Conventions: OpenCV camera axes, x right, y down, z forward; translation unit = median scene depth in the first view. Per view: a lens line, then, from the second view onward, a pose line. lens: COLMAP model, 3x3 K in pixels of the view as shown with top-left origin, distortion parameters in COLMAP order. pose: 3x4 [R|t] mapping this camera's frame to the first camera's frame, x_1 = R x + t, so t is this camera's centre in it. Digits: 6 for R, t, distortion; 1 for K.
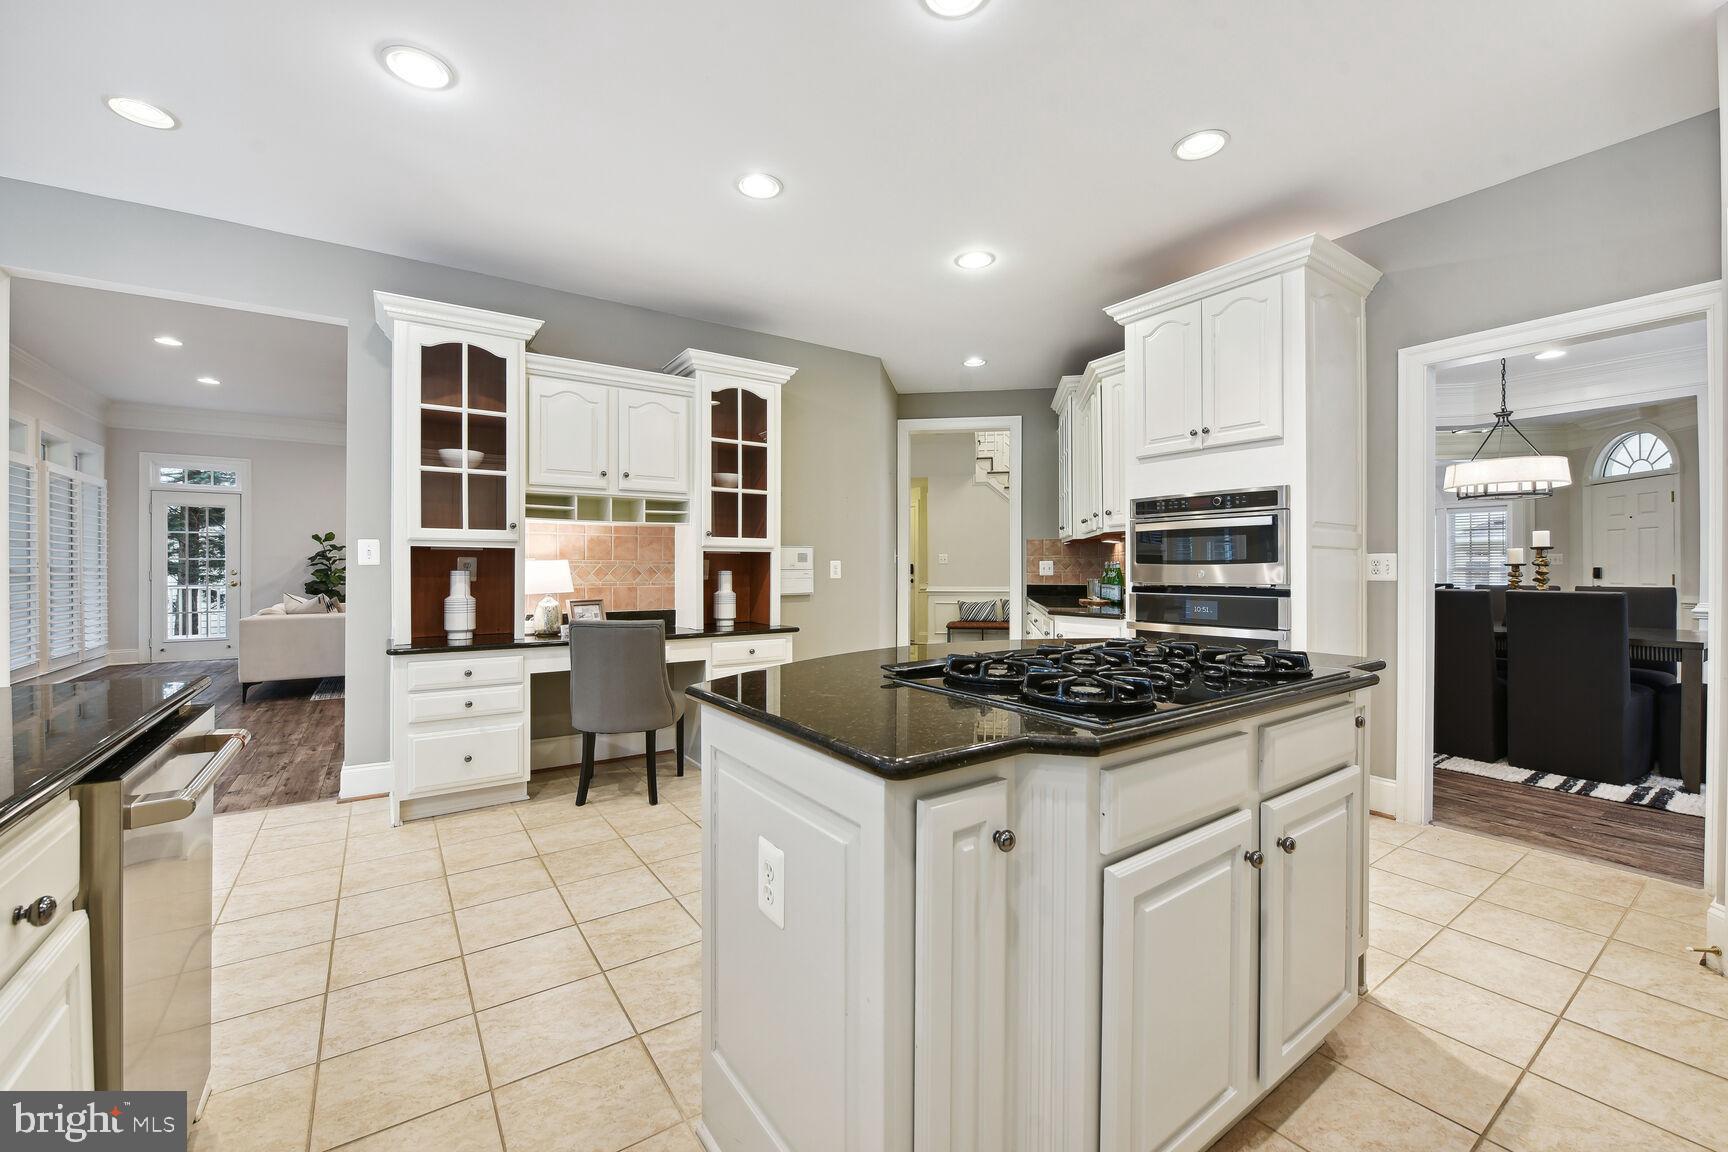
lens RADIAL K [[701.7, 0, 863.5], [0, 701.7, 567.6], [0, 0, 1]] dist [-0.006172, -0.000001]
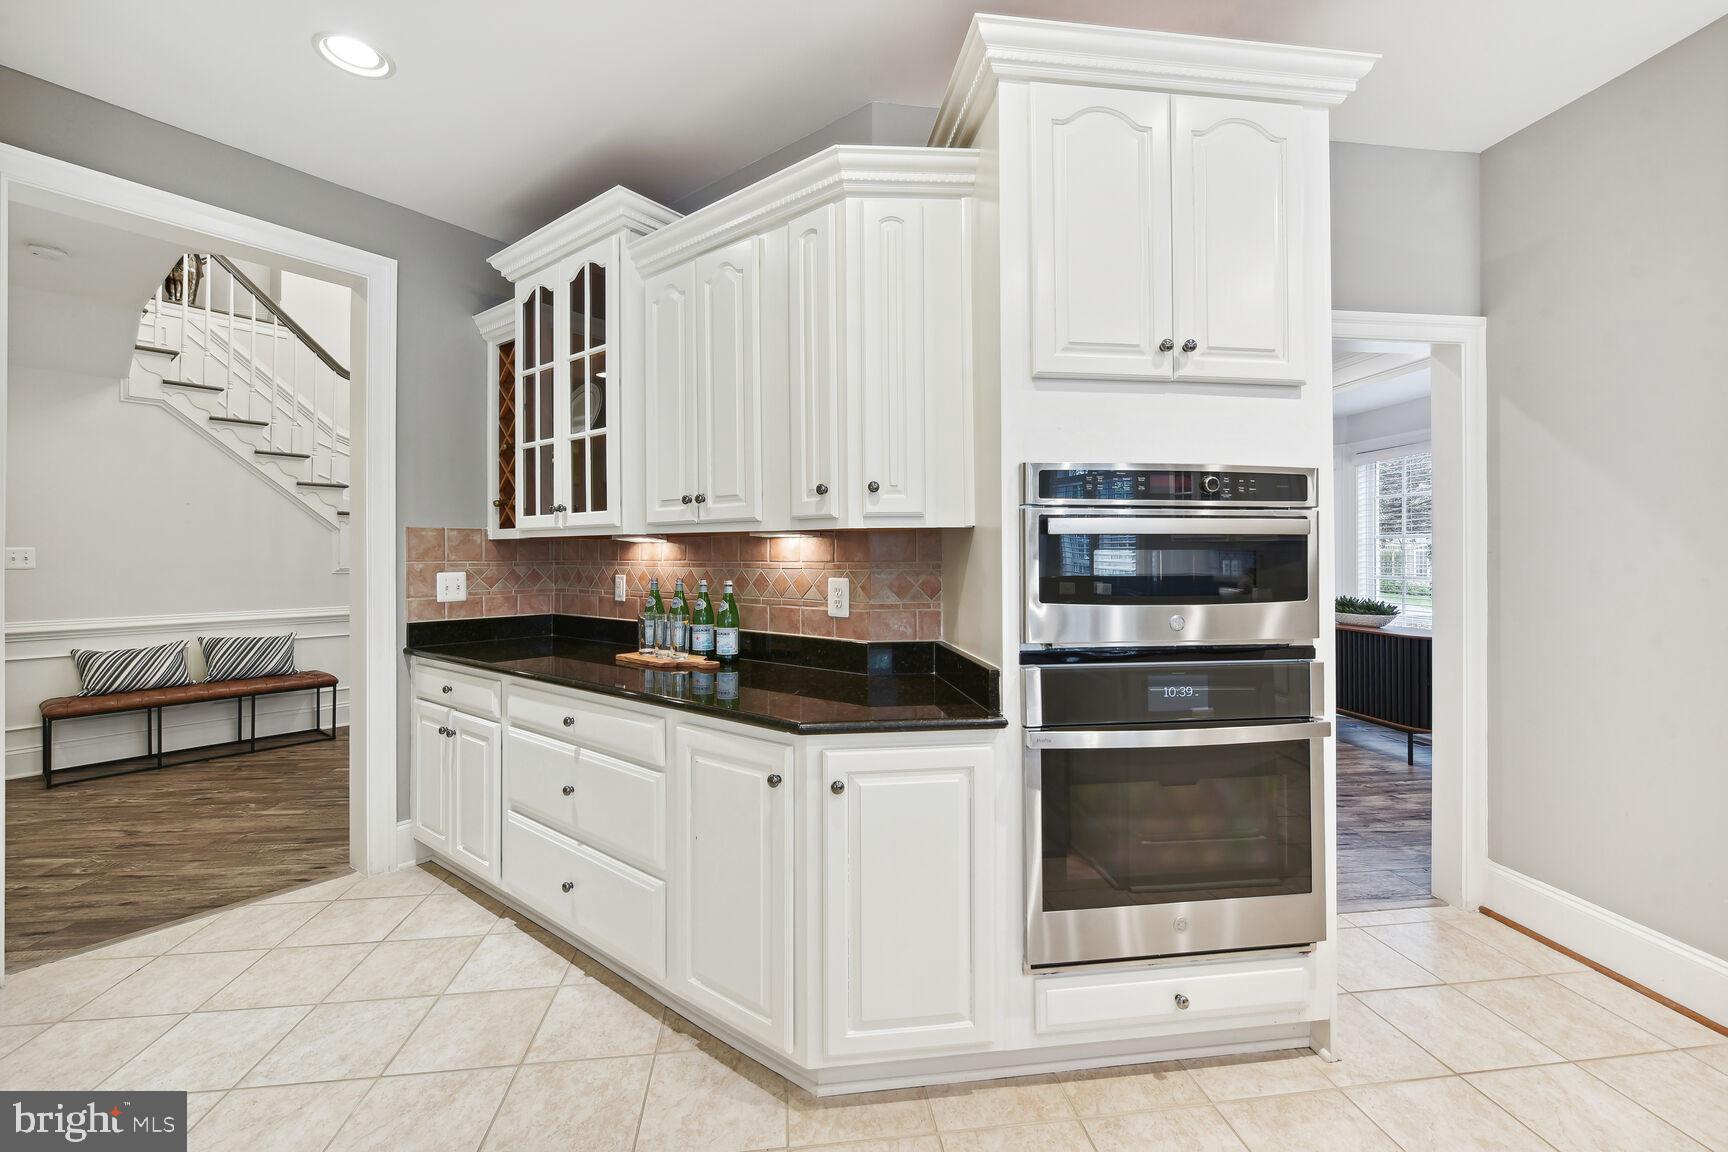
lens RADIAL K [[701.7, 0, 869.8], [0, 701.7, 550.0], [0, 0, 1]] dist [-0.006172, -0.000001]
pose [[0.460012, 0.004617, 0.887901, -0.057187], [0.000198, 0.999986, -0.005302, -0.031586], [-0.887913, 0.002614, 0.460005, 0.725543]]
